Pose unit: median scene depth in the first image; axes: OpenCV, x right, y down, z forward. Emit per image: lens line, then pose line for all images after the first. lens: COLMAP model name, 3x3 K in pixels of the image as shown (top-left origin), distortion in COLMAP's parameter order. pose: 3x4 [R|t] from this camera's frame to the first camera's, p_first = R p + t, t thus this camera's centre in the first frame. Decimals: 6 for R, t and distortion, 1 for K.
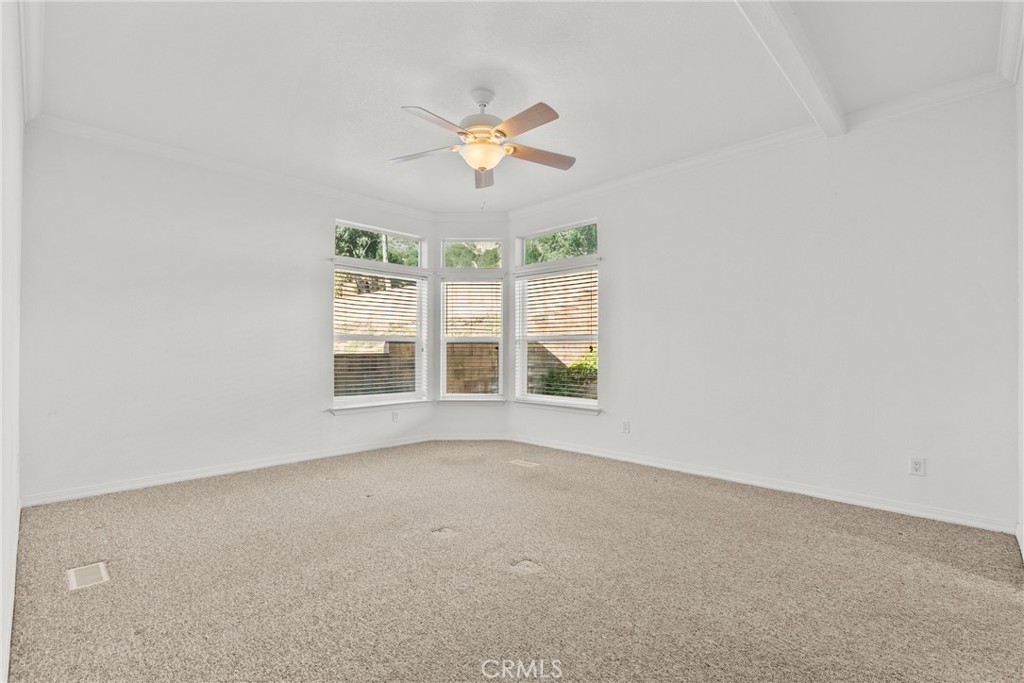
lens RADIAL K [[470.2, 0, 508.1], [0, 470.2, 343.7], [0, 0, 1]] dist [-0.004480, 0.002243]
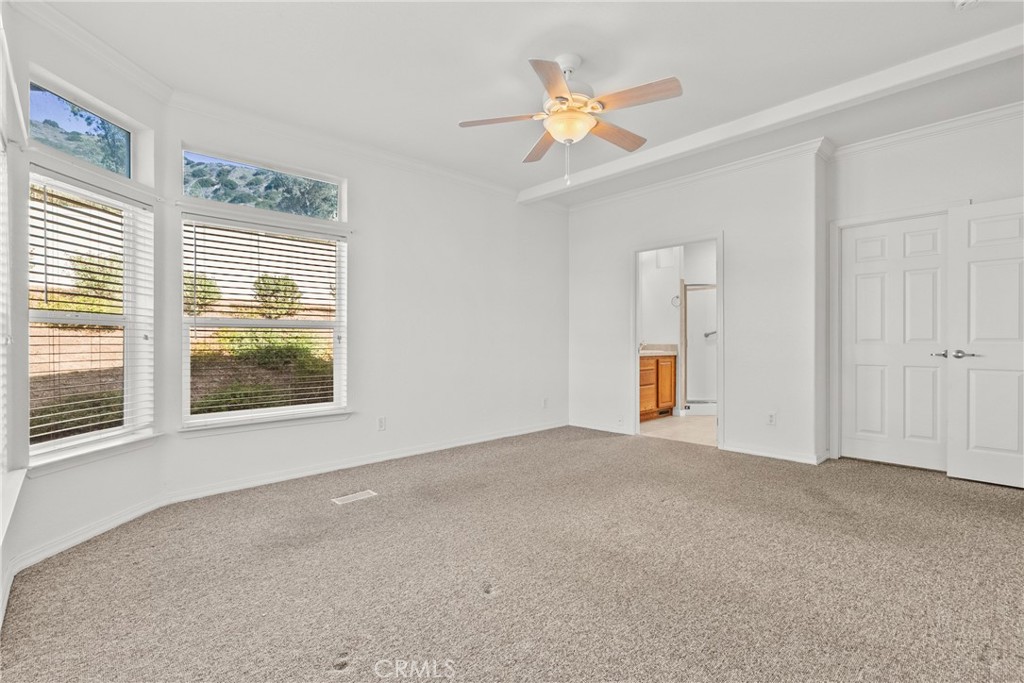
lens RADIAL K [[470.2, 0, 508.1], [0, 470.2, 343.7], [0, 0, 1]] dist [-0.004480, 0.002243]
pose [[0.039106, -0.004657, 0.999224, -0.607278], [-0.006422, 0.999967, 0.004912, 0.013336], [-0.999214, -0.006609, 0.039074, 0.667958]]
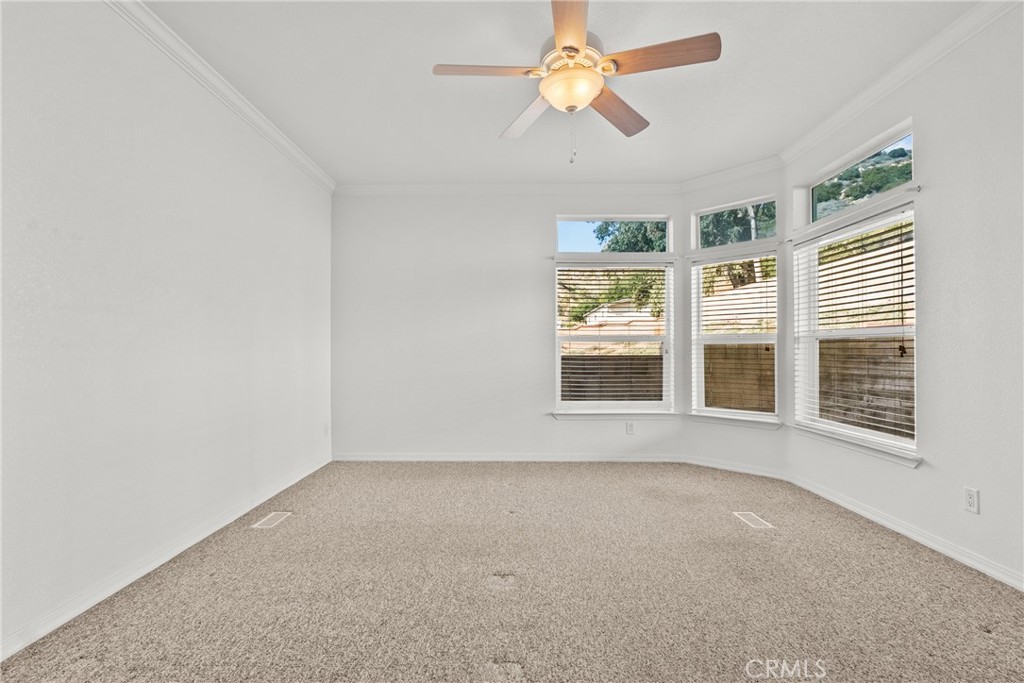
lens RADIAL K [[470.2, 0, 508.1], [0, 470.2, 343.7], [0, 0, 1]] dist [-0.004480, 0.002243]
pose [[0.690999, -0.011858, -0.722759, 0.254005], [0.011151, 0.999921, -0.005744, 0.001186], [0.722770, -0.004091, 0.691077, 0.254697]]
